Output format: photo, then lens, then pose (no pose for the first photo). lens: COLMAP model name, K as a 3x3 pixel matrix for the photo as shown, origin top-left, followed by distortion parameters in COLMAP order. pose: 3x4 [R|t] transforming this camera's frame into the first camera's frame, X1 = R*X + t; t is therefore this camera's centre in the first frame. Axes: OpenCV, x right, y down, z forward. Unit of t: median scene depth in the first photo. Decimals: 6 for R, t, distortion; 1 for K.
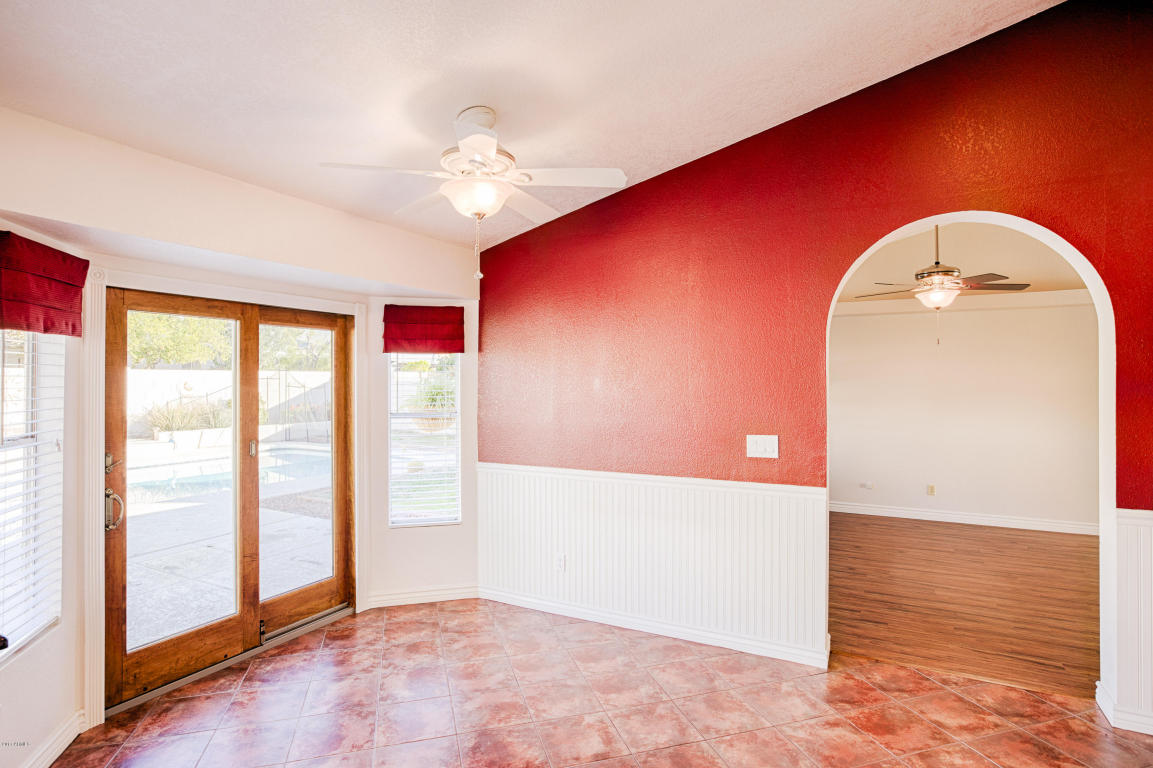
lens RADIAL K [[624.2, 0, 577.9], [0, 624.2, 380.4], [0, 0, 1]] dist [-0.000216, 0.000029]
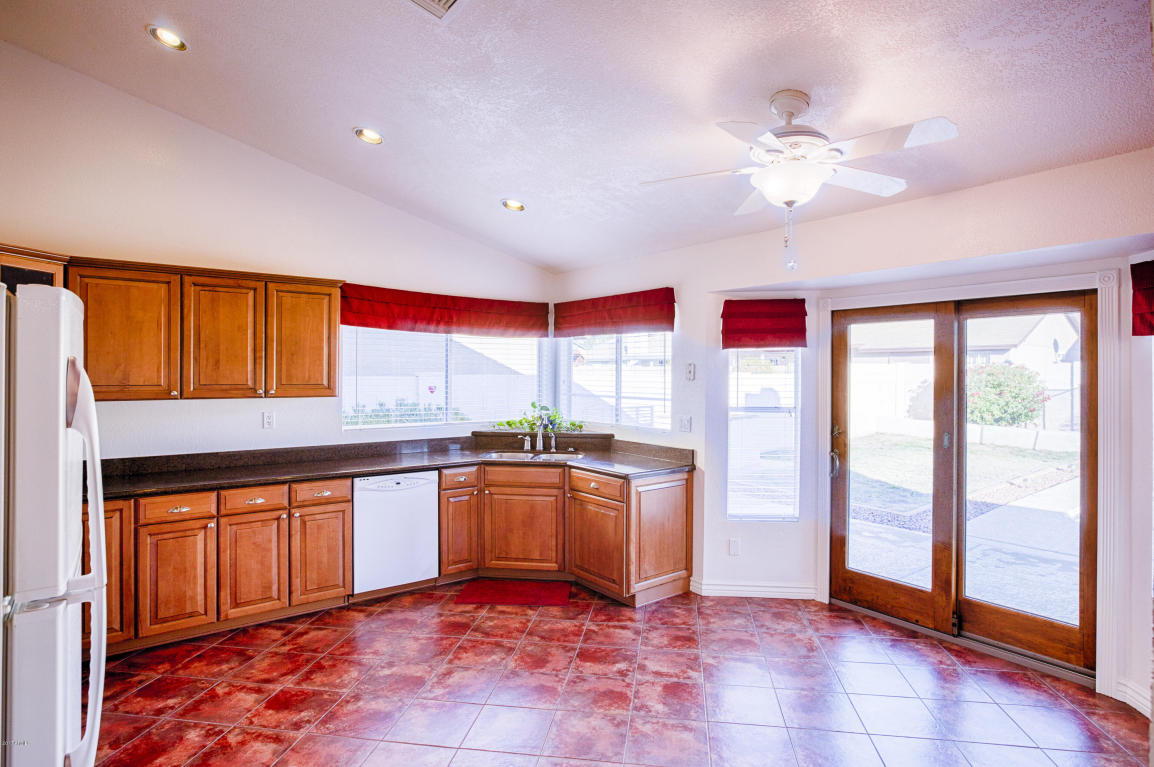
lens RADIAL K [[604.7, 0, 580.6], [0, 604.7, 368.9], [0, 0, 1]] dist [-0.054098, 0.034175]
pose [[-0.429939, -0.010069, -0.902802, 0.664646], [-0.006035, 0.999948, -0.008279, 0.000879], [0.902838, 0.001889, -0.429978, 0.911526]]
